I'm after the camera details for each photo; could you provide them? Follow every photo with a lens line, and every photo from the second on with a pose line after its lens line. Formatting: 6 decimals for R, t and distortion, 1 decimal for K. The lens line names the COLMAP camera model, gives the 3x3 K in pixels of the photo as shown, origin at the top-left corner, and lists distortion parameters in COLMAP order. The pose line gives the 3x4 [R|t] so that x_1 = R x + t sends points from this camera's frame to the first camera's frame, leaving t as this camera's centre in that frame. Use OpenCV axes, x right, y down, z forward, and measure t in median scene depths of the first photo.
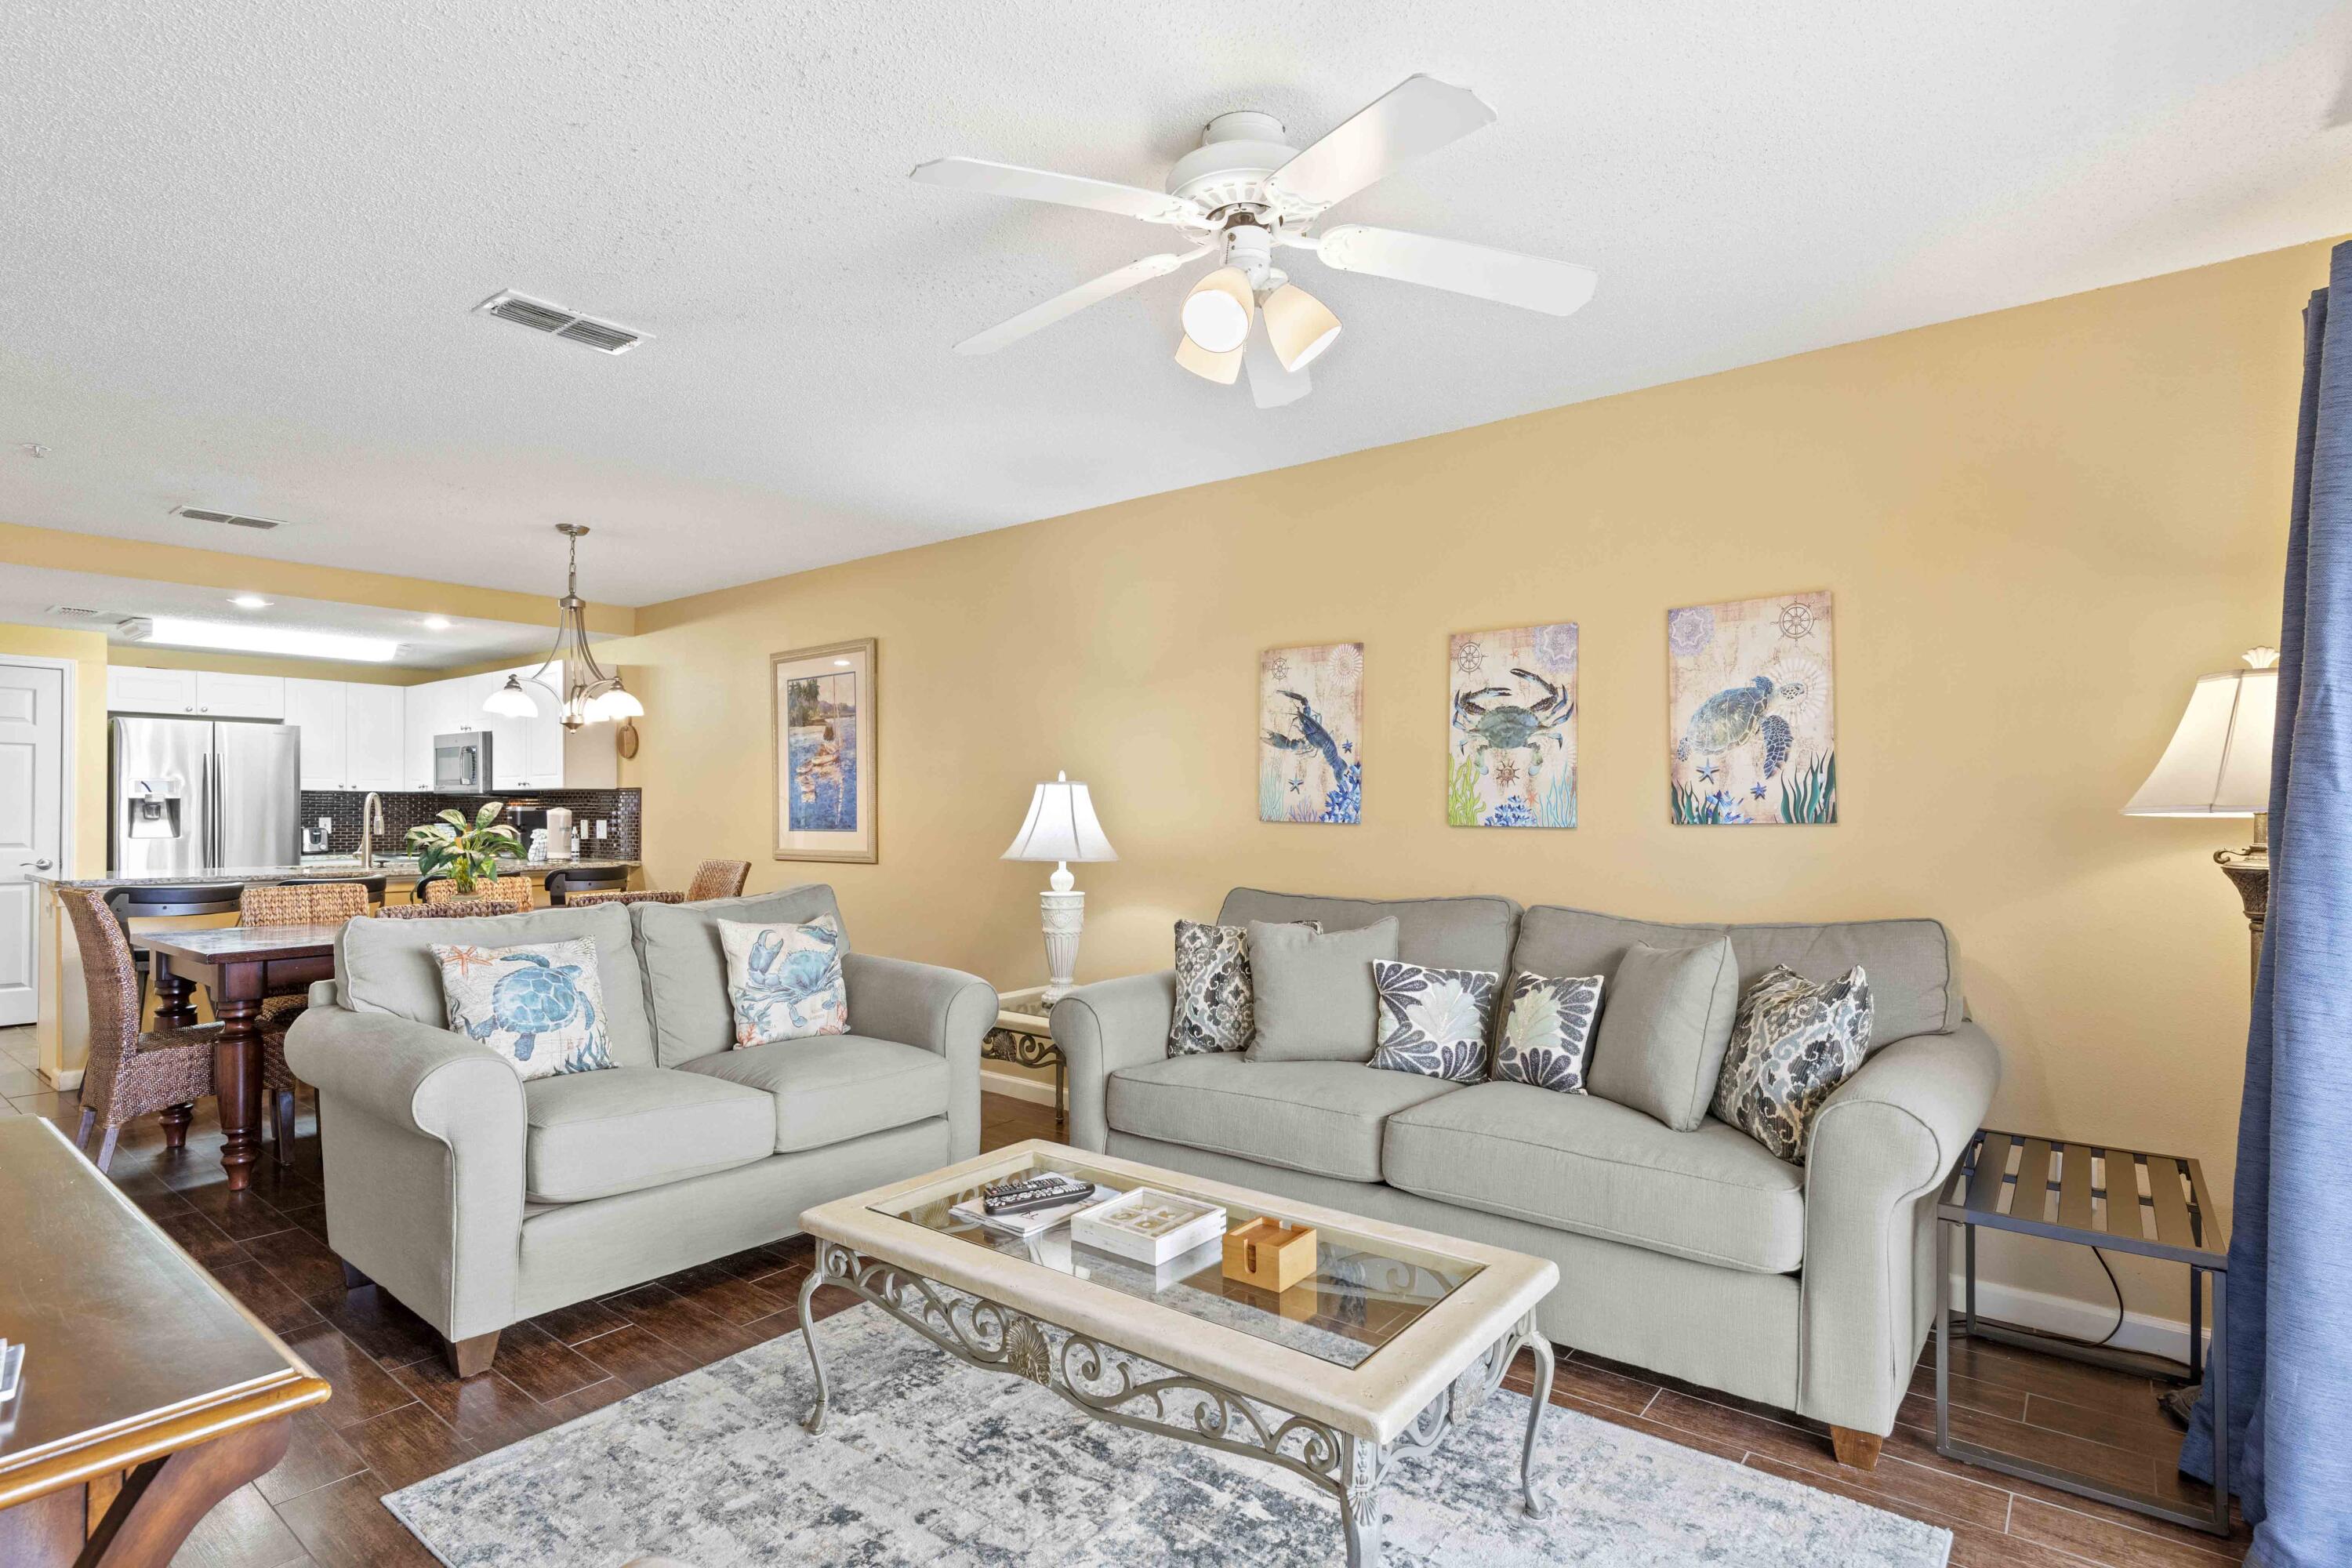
lens RADIAL K [[1160.3, 0, 1180.2], [0, 1160.3, 803.6], [0, 0, 1]] dist [0.005032, 0.000176]
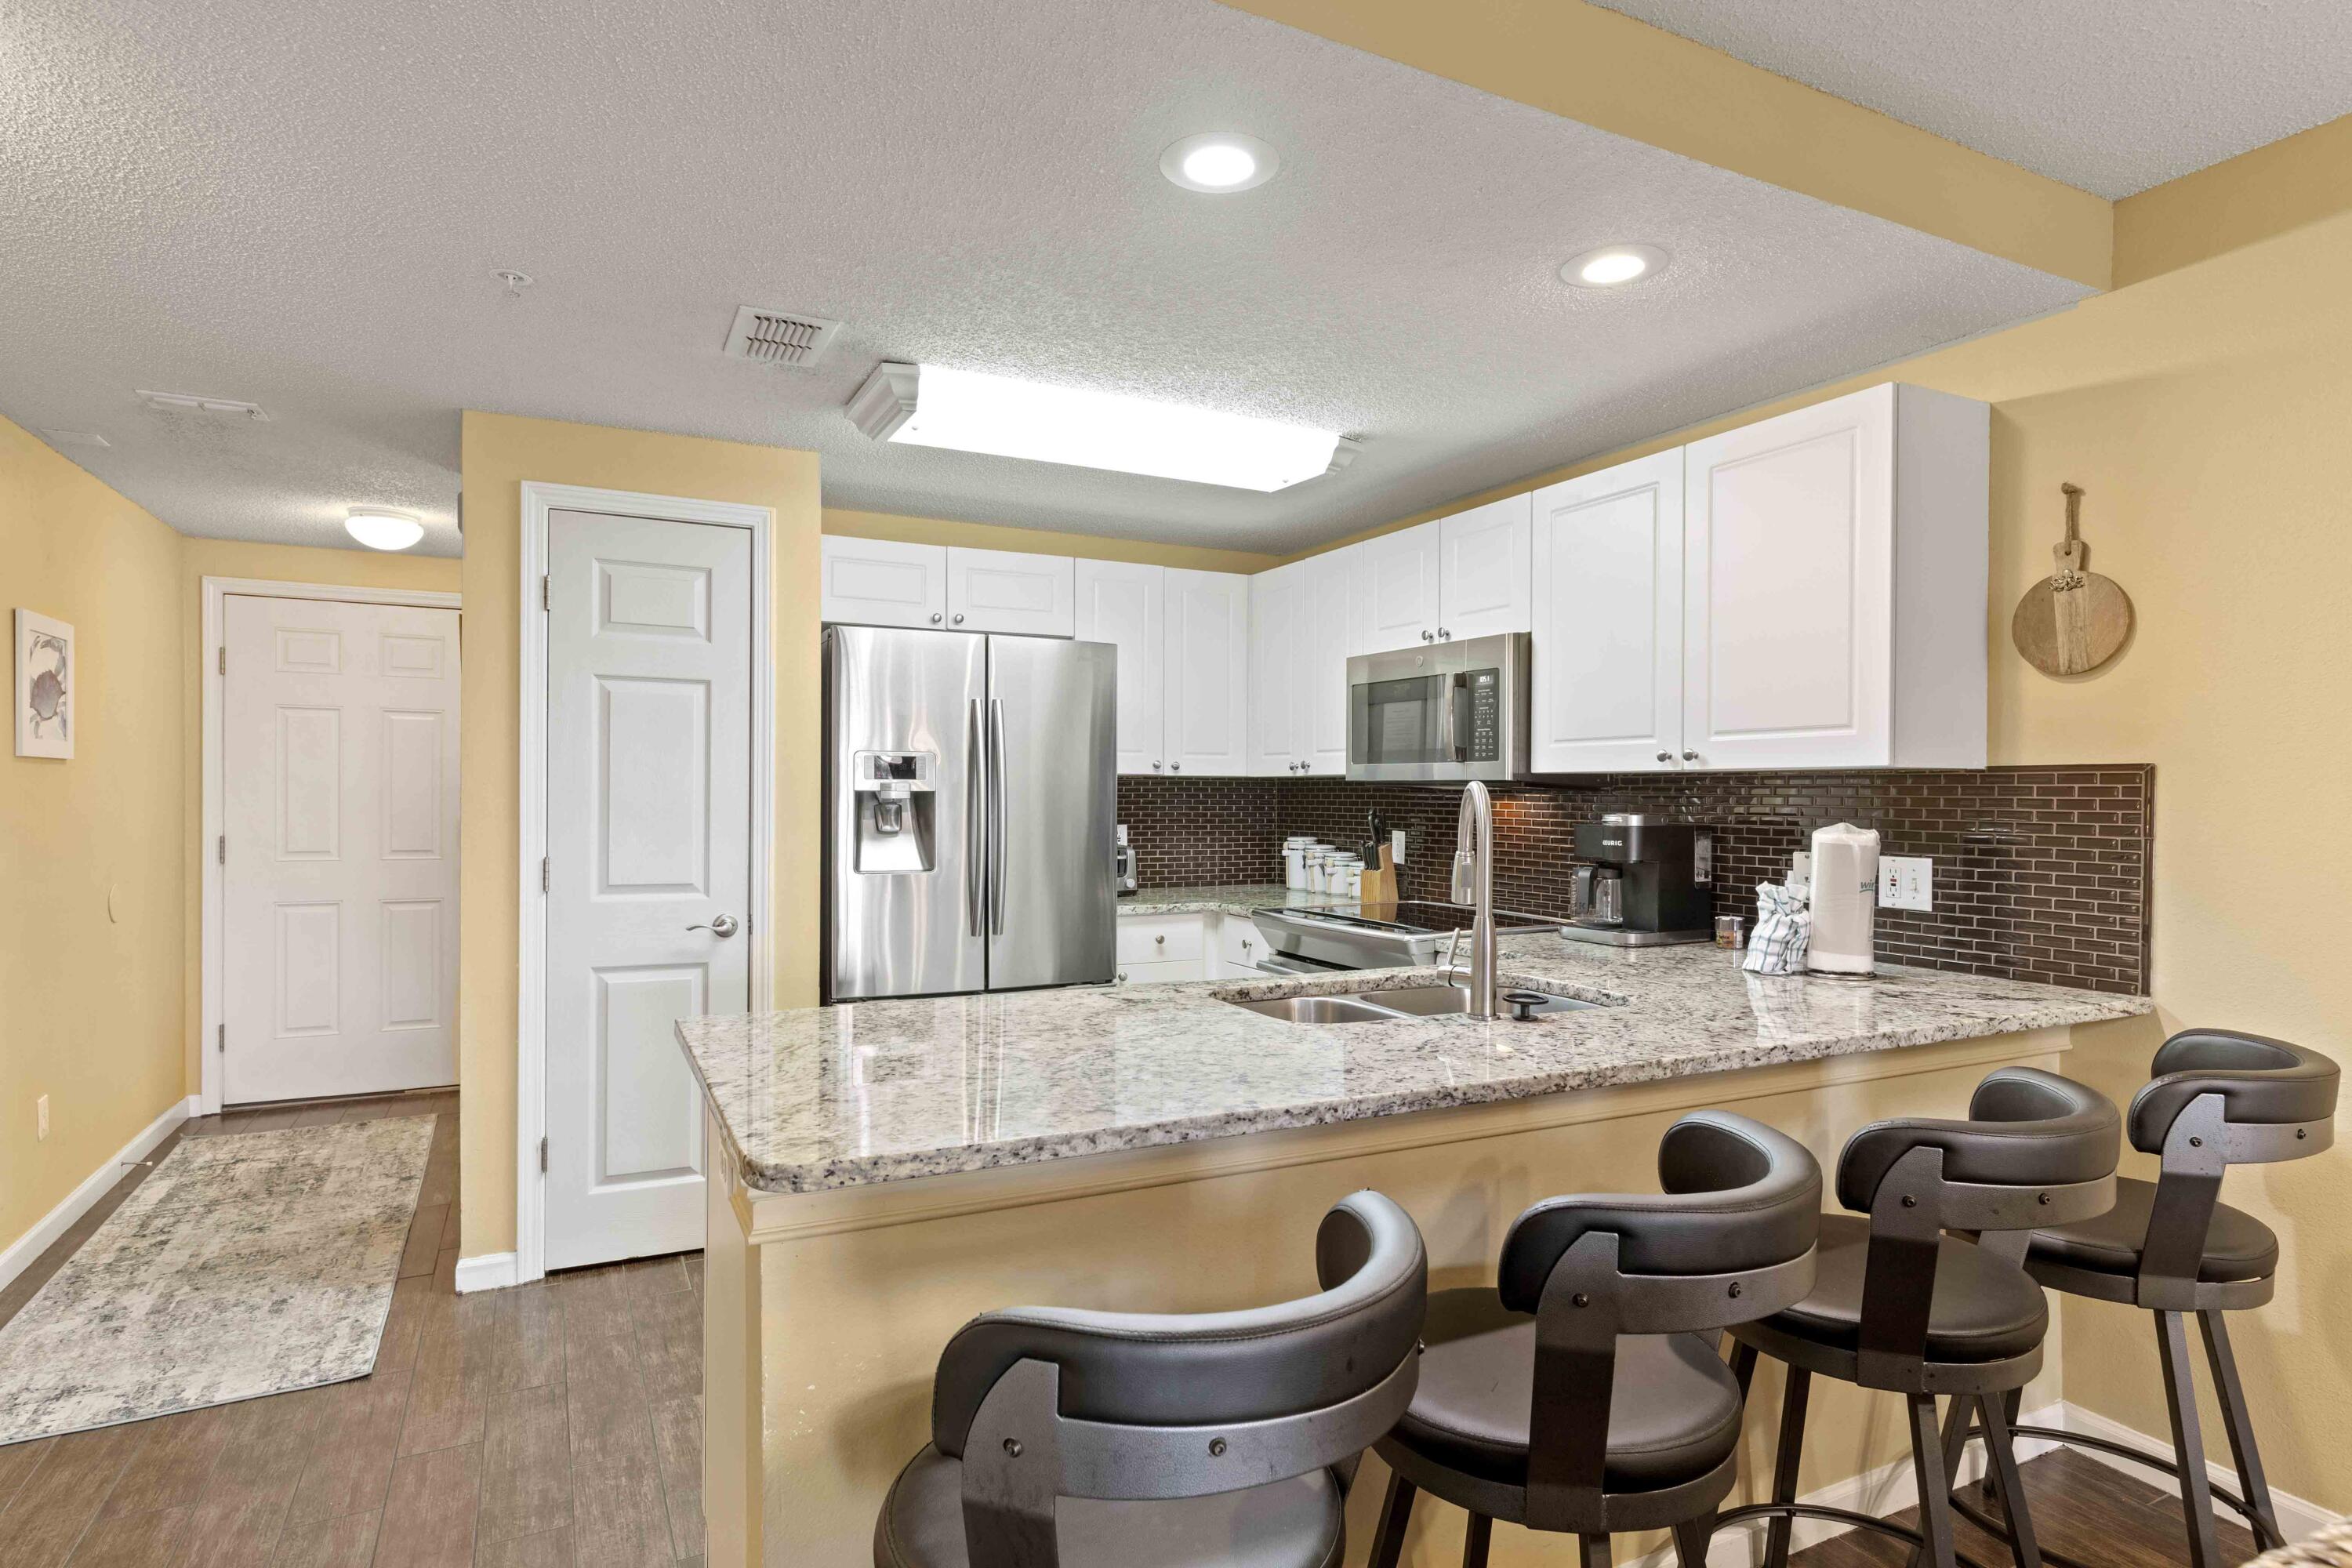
lens RADIAL K [[1241.8, 0, 1167.6], [0, 1241.8, 797.7], [0, 0, 1]] dist [0.002610, 0.000247]
pose [[0.906554, 0.006534, -0.422040, -1.003462], [-0.002696, 0.999949, 0.009690, -0.012814], [0.422082, -0.007647, 0.906526, 1.038765]]
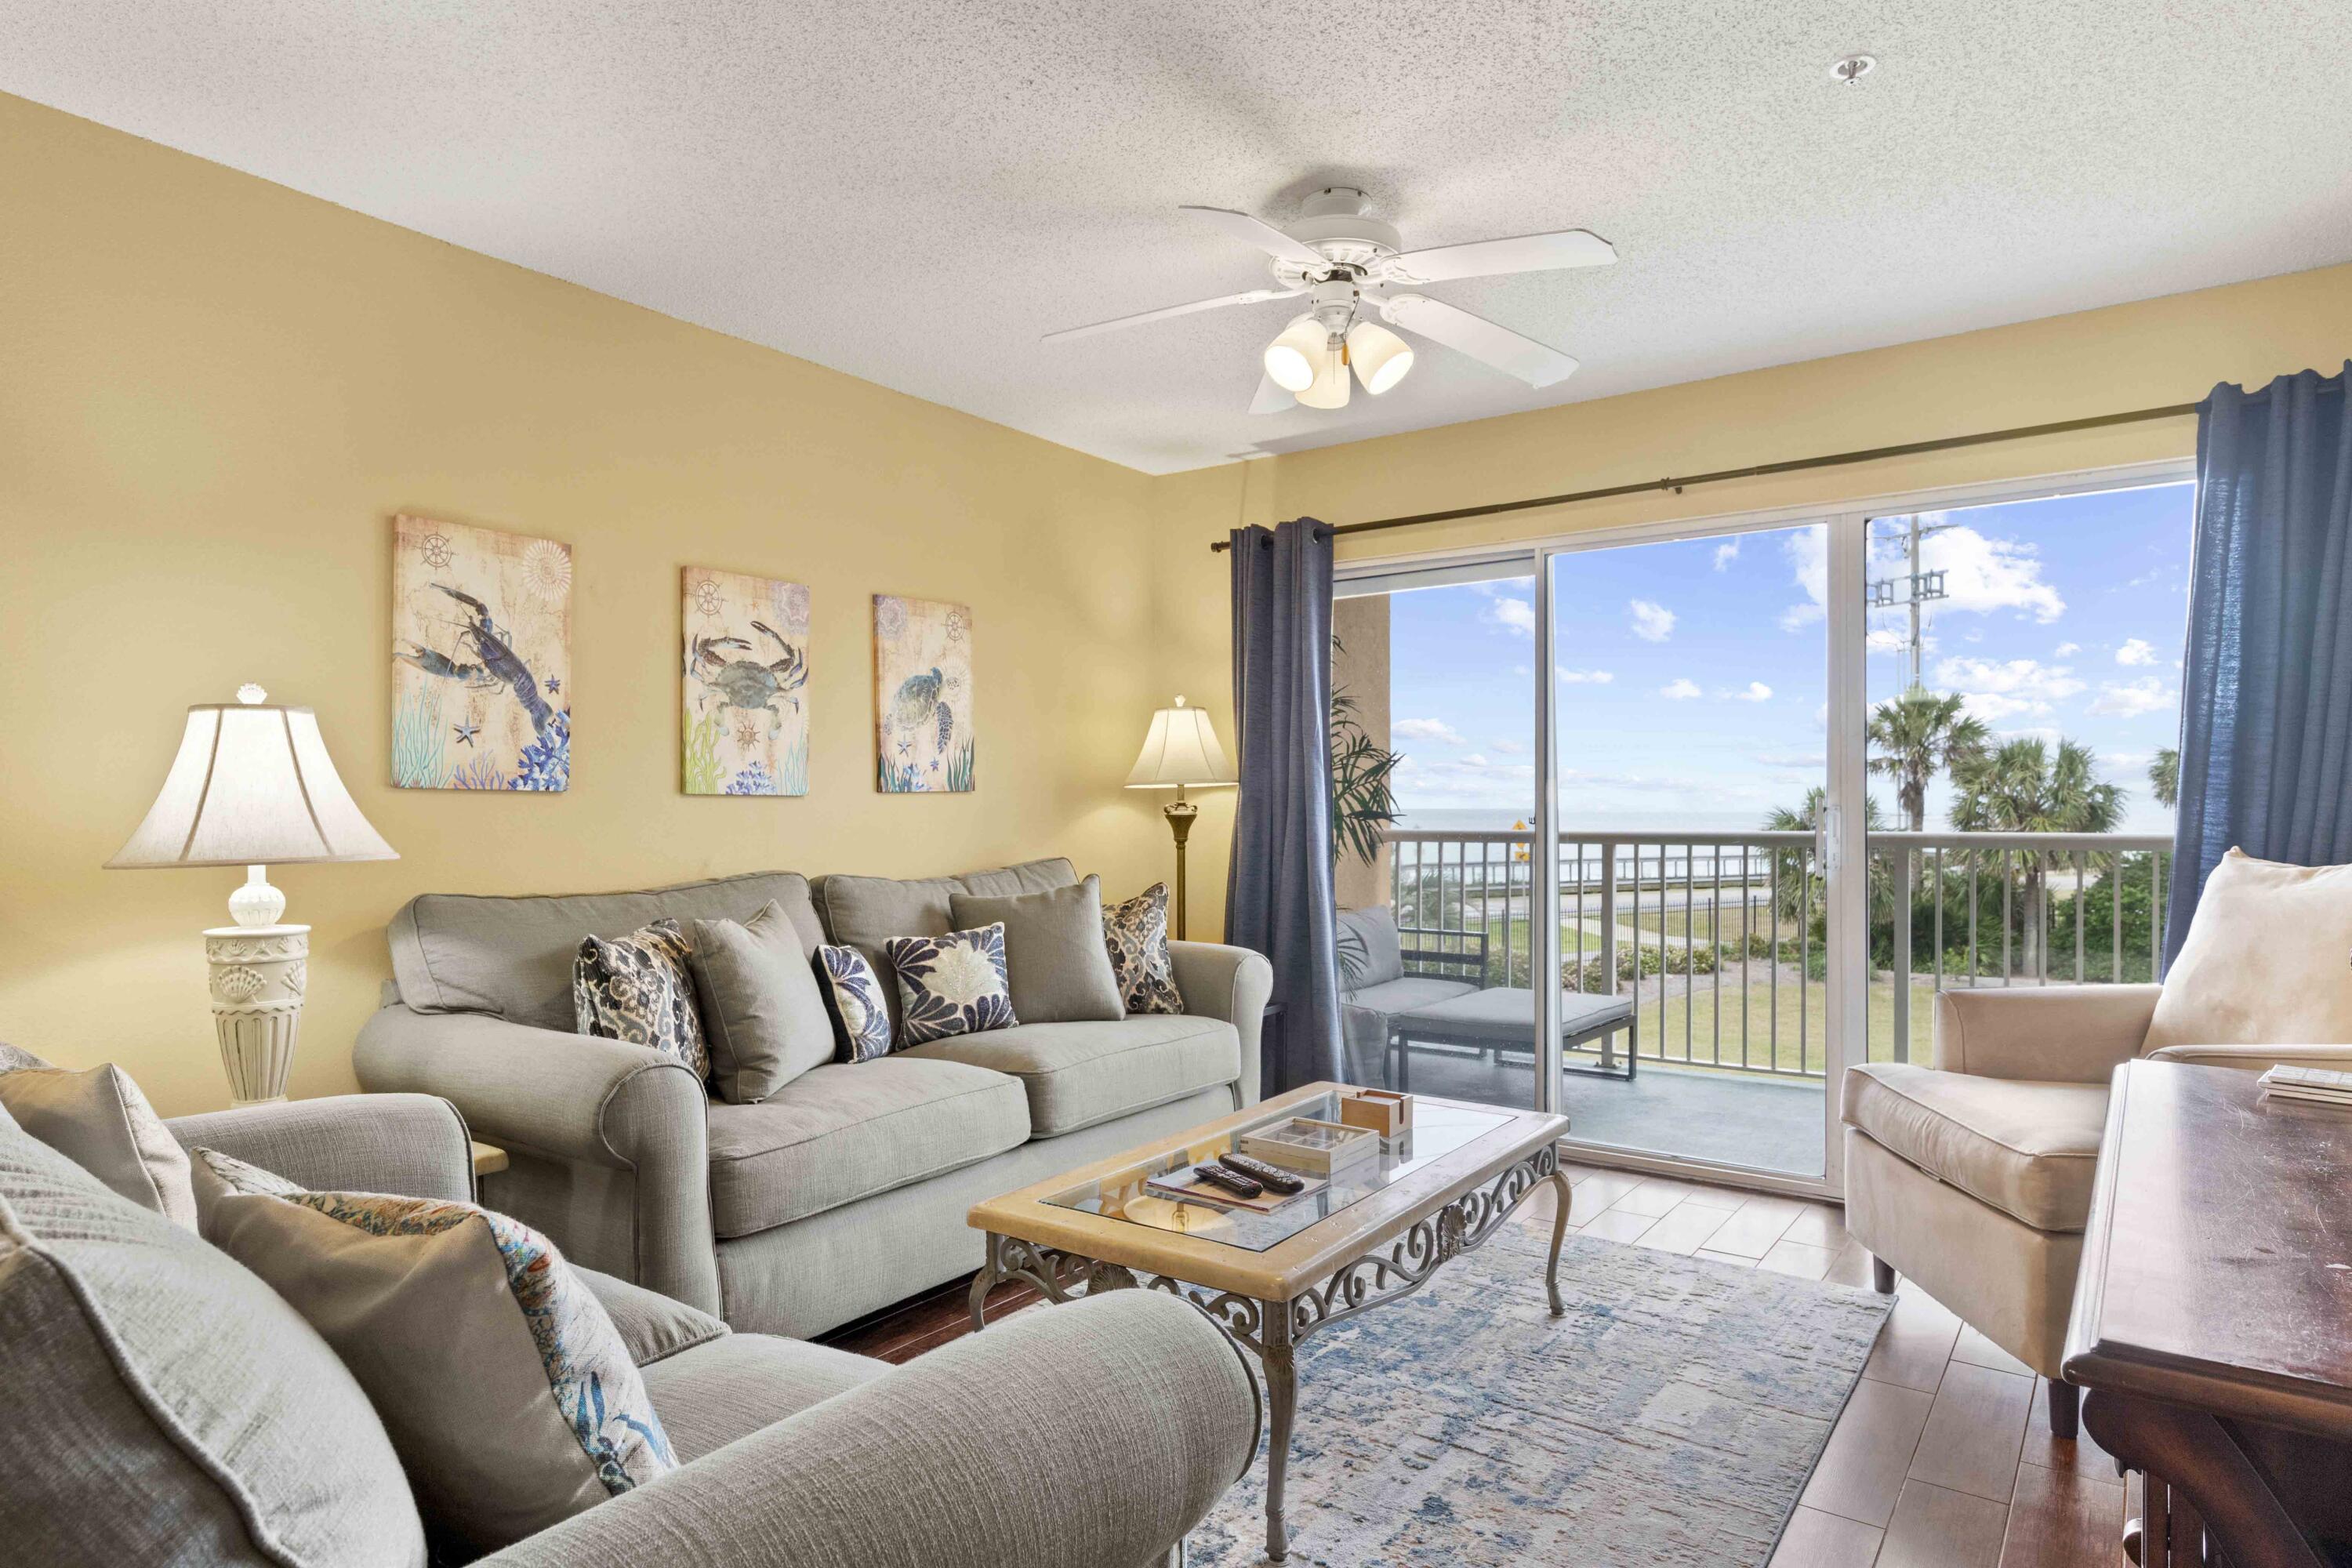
lens RADIAL K [[1340.3, 0, 1169.1], [0, 1340.3, 818.4], [0, 0, 1]] dist [0.005459, -0.000265]
pose [[-0.041286, -0.009620, 0.999101, -0.703655], [-0.002928, 0.999951, 0.009507, 0.024606], [-0.999143, -0.002533, -0.041312, 0.653641]]
